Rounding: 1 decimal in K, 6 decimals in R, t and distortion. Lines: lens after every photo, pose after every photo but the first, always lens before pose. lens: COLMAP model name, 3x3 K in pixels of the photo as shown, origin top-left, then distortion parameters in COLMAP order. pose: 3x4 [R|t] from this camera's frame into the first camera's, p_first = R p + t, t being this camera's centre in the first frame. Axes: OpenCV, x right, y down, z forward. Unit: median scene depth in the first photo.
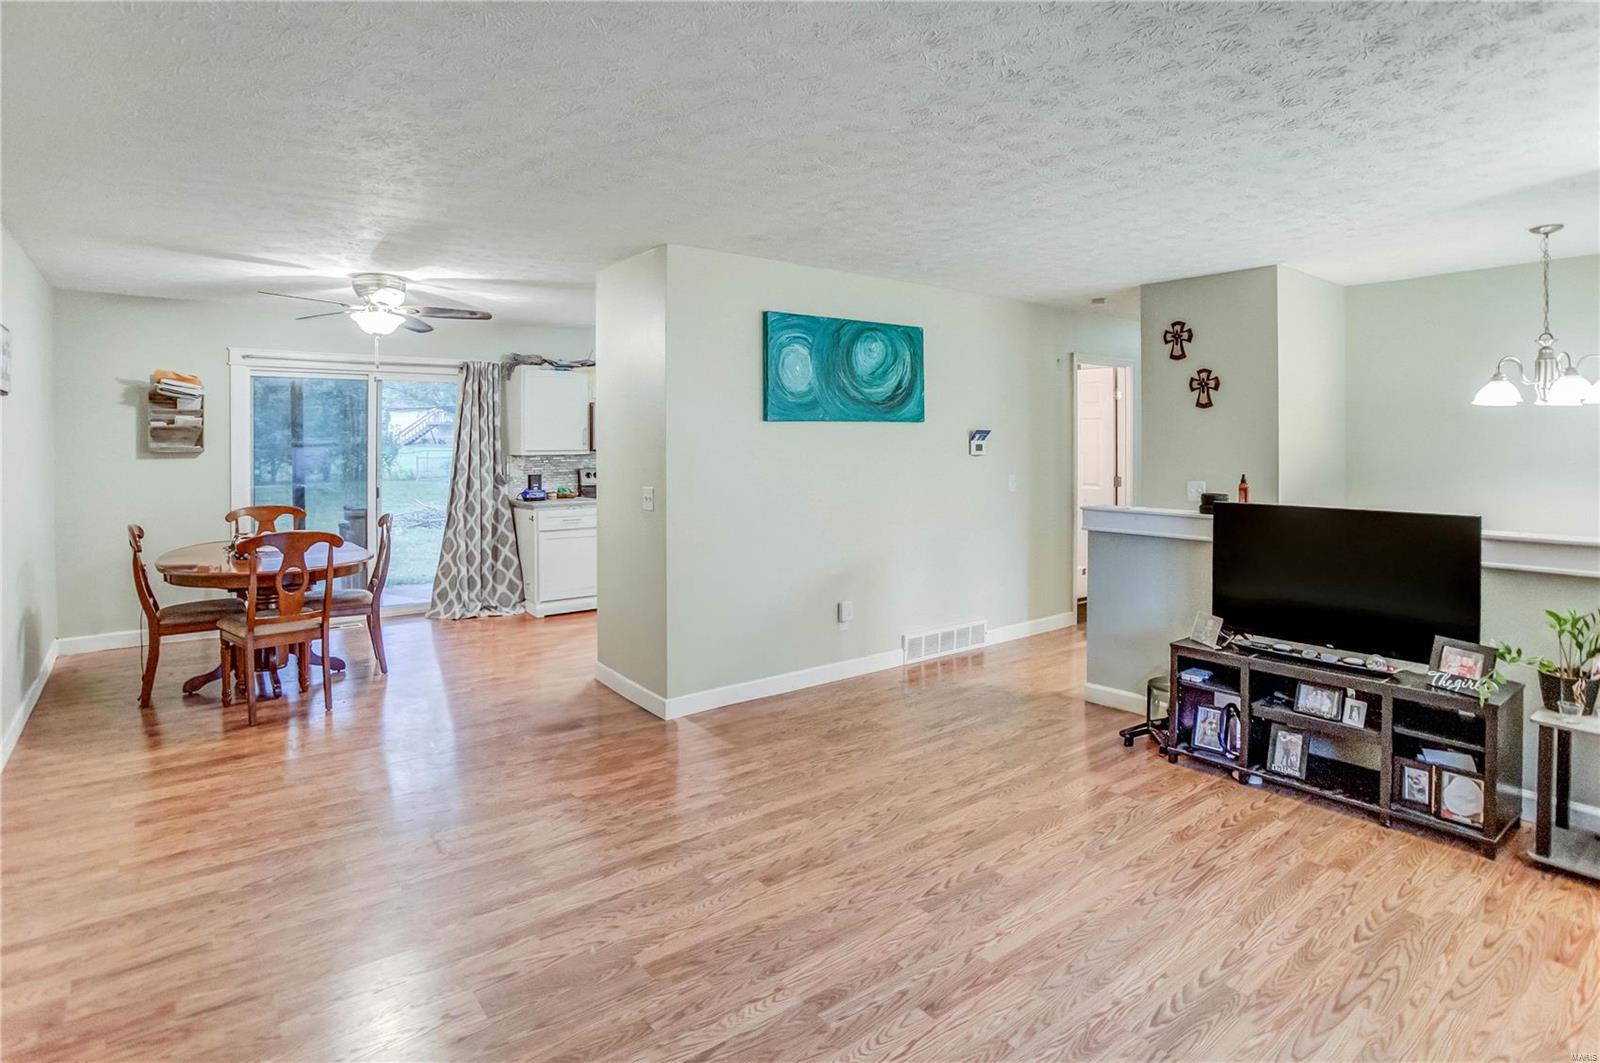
lens RADIAL K [[838.3, 0, 812.8], [0, 838.3, 429.2], [0, 0, 1]] dist [-0.043308, 0.009476]
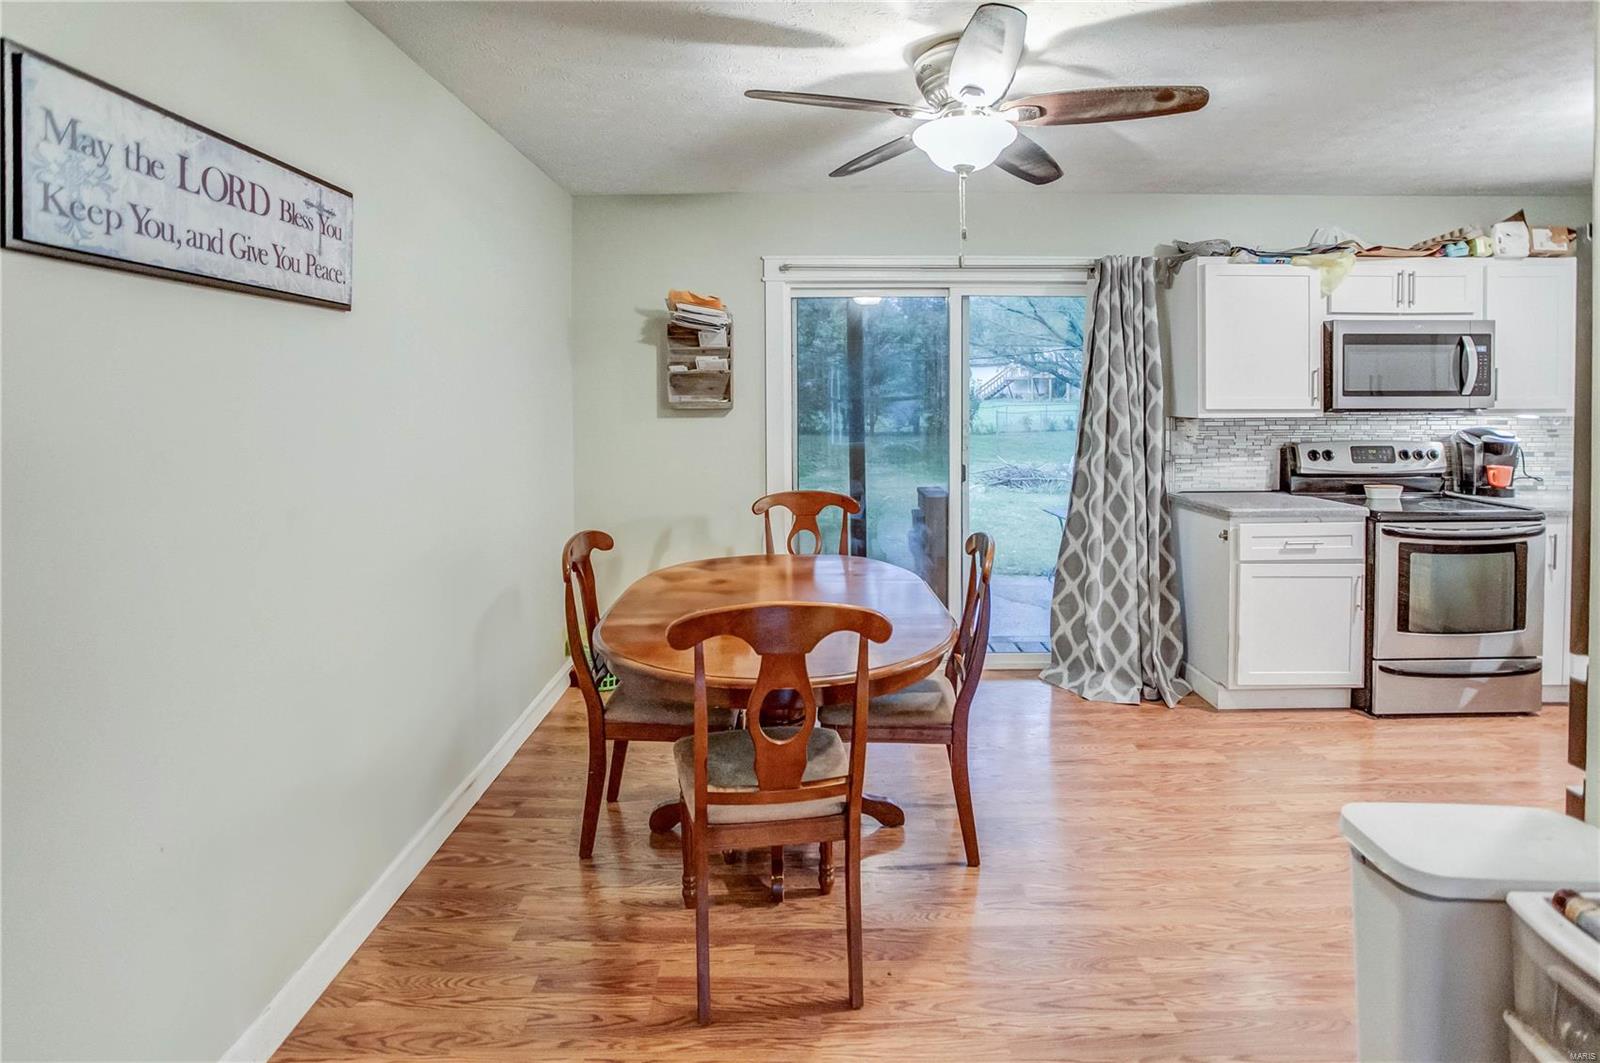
lens RADIAL K [[860.8, 0, 797.9], [0, 860.8, 414.1], [0, 0, 1]] dist [-0.039295, 0.005905]
pose [[0.783798, 0.013973, -0.620858, -0.248791], [0.008165, 0.999429, 0.032801, 0.009164], [0.620962, -0.030779, 0.783236, 0.468757]]
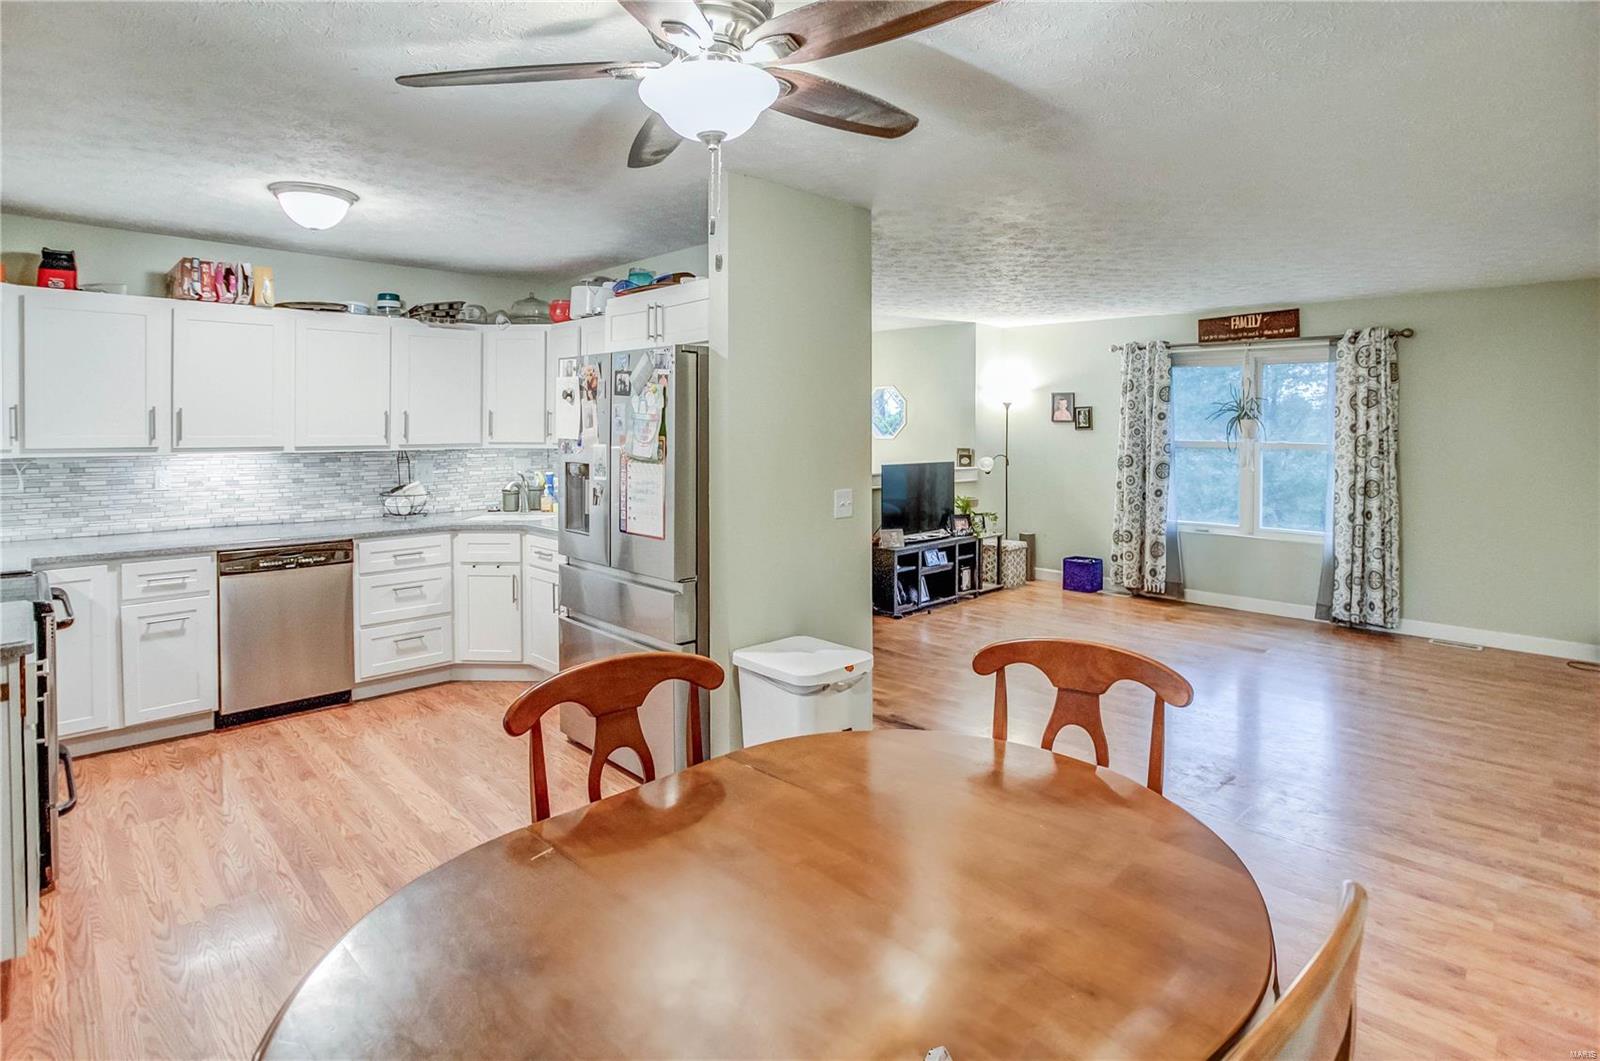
lens RADIAL K [[860.8, 0, 775.1], [0, 860.8, 415.1], [0, 0, 1]] dist [-0.039295, 0.005905]
pose [[-0.110141, -0.000524, 0.993916, -1.008755], [-0.014945, 0.999888, -0.001129, -0.011025], [-0.993804, -0.014978, -0.110136, 1.127316]]
